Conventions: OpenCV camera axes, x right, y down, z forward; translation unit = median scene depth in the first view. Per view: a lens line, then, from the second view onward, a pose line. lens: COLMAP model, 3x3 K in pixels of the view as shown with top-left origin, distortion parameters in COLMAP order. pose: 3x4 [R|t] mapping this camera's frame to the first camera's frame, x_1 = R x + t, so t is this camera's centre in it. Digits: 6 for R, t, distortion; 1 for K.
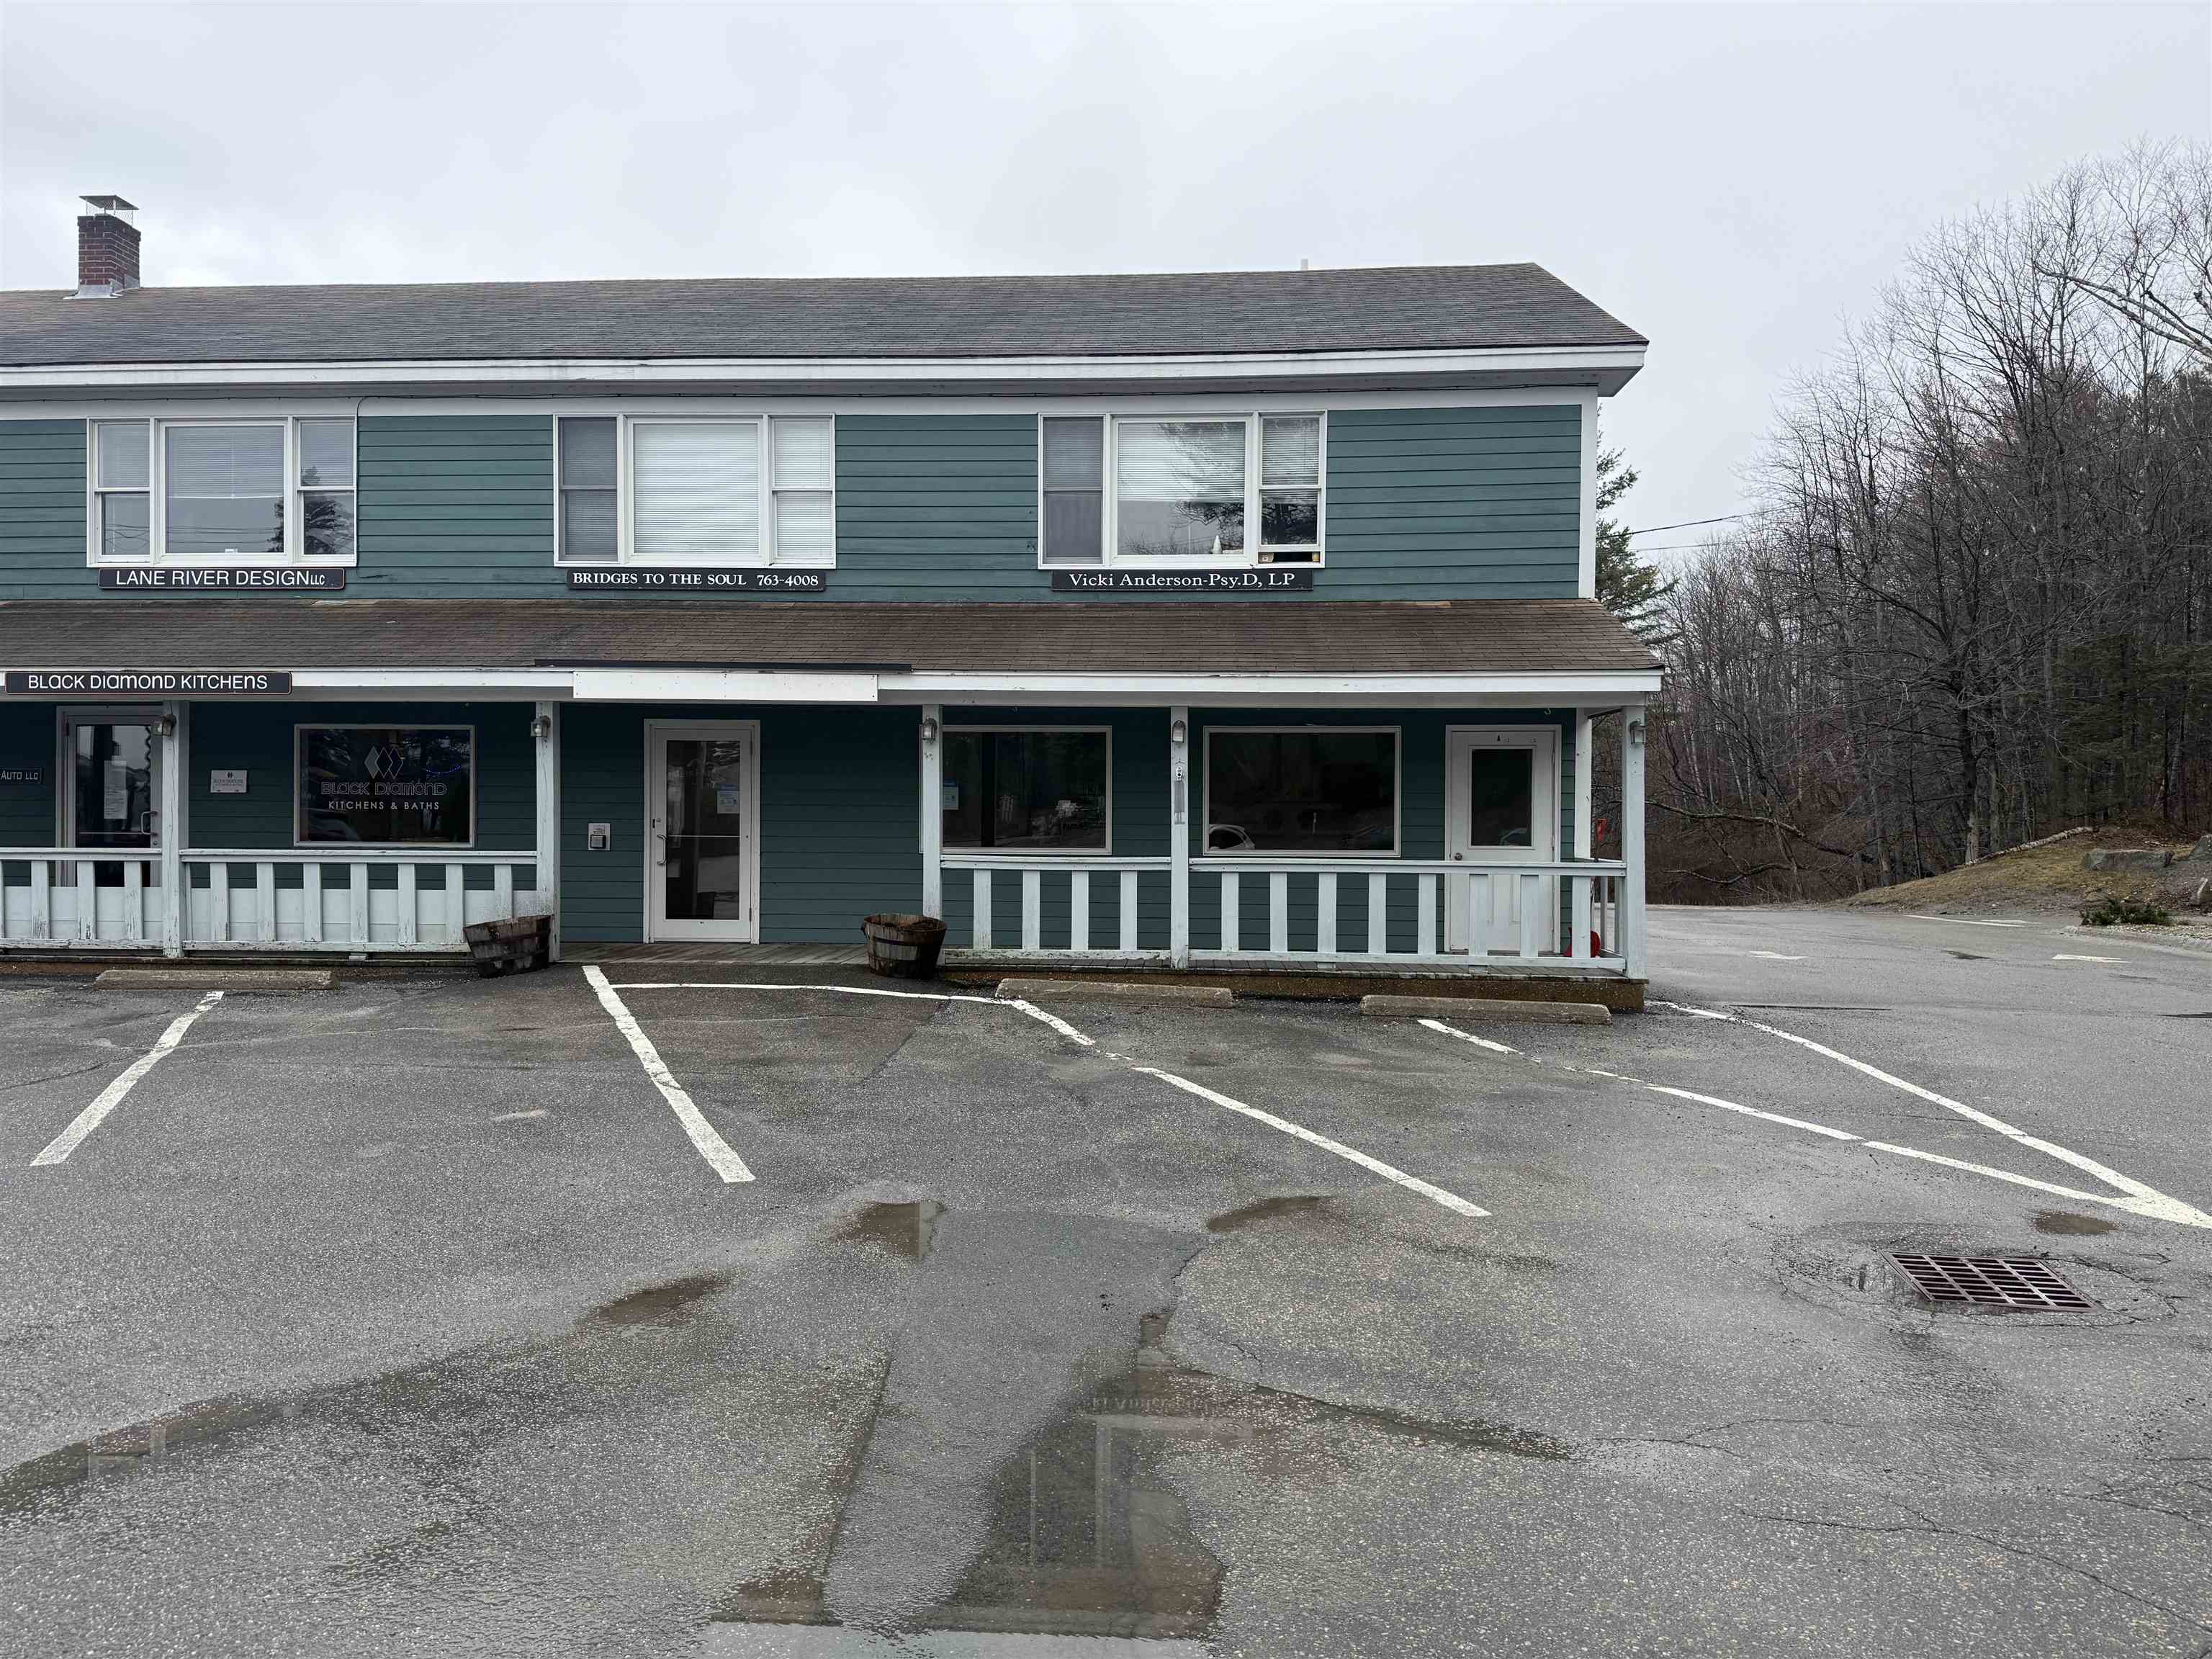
lens RADIAL K [[1551.1, 0, 1102.6], [0, 1551.1, 829.8], [0, 0, 1]] dist [0.121142, -0.188340]
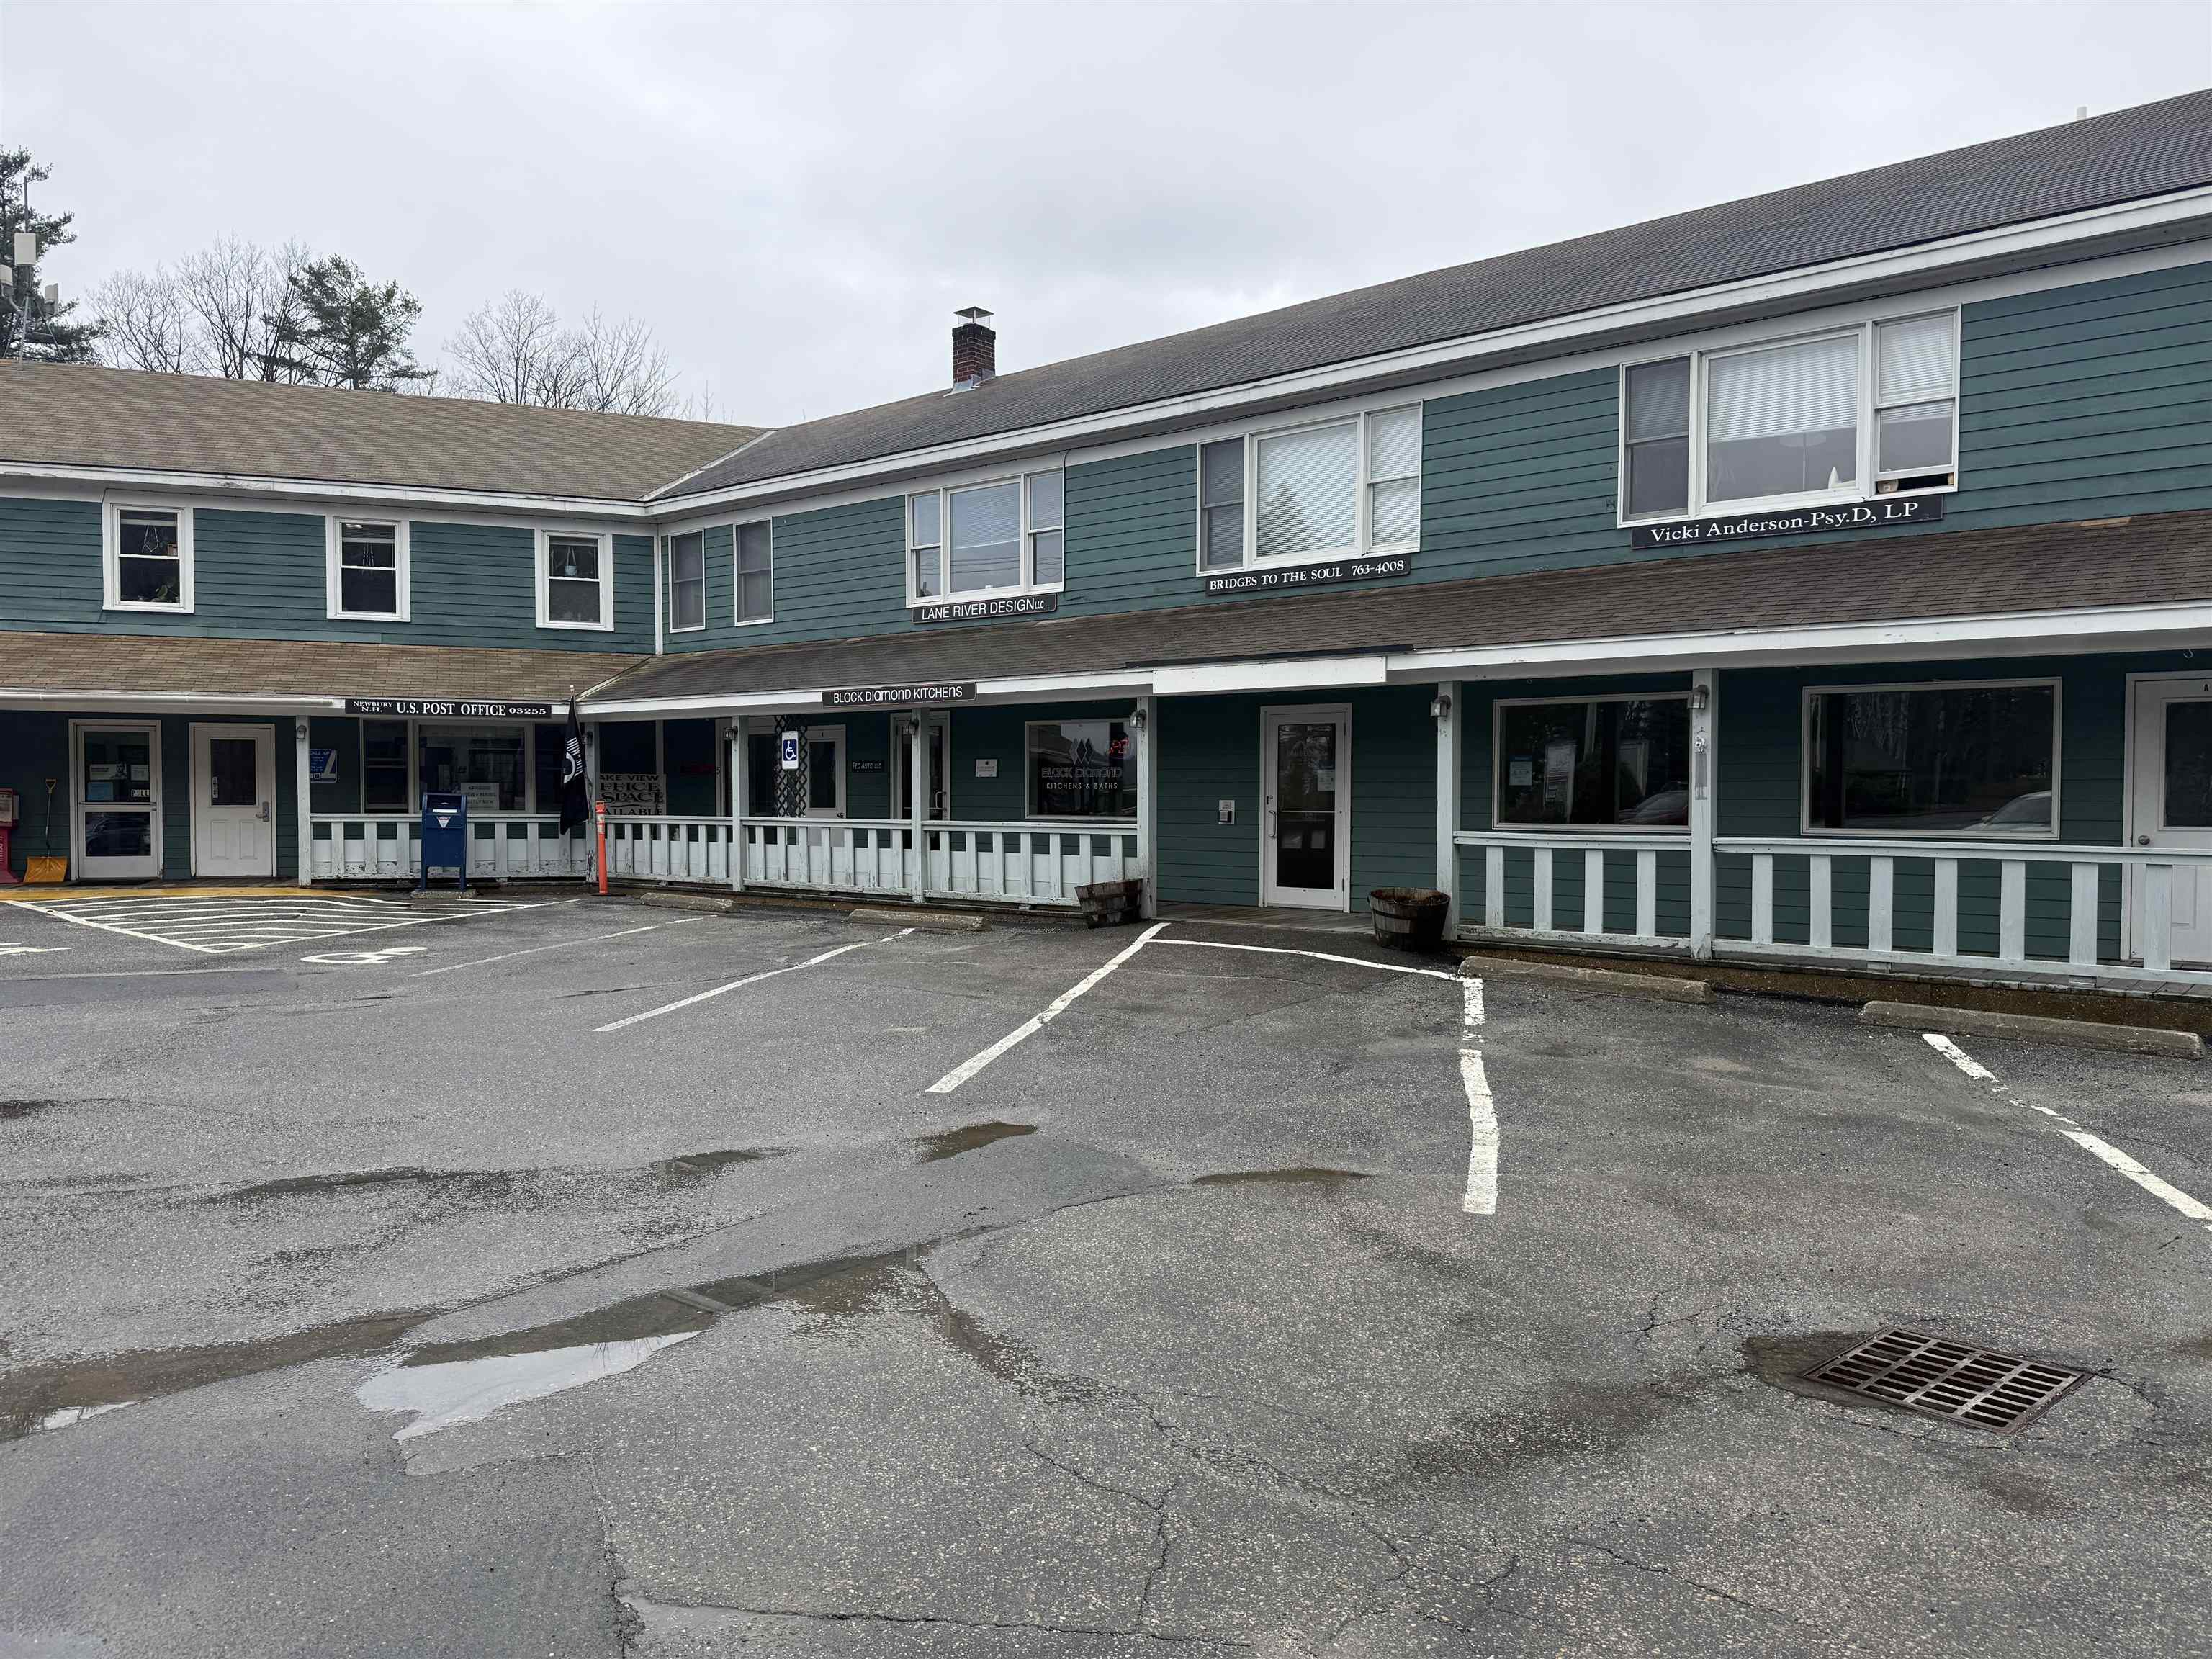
lens RADIAL K [[1551.1, 0, 1102.6], [0, 1551.1, 829.8], [0, 0, 1]] dist [0.121142, -0.188340]
pose [[0.799360, 0.009848, -0.600771, 0.302437], [-0.001631, 0.999898, 0.014221, 0.001348], [0.600850, -0.010388, 0.799295, 0.053768]]
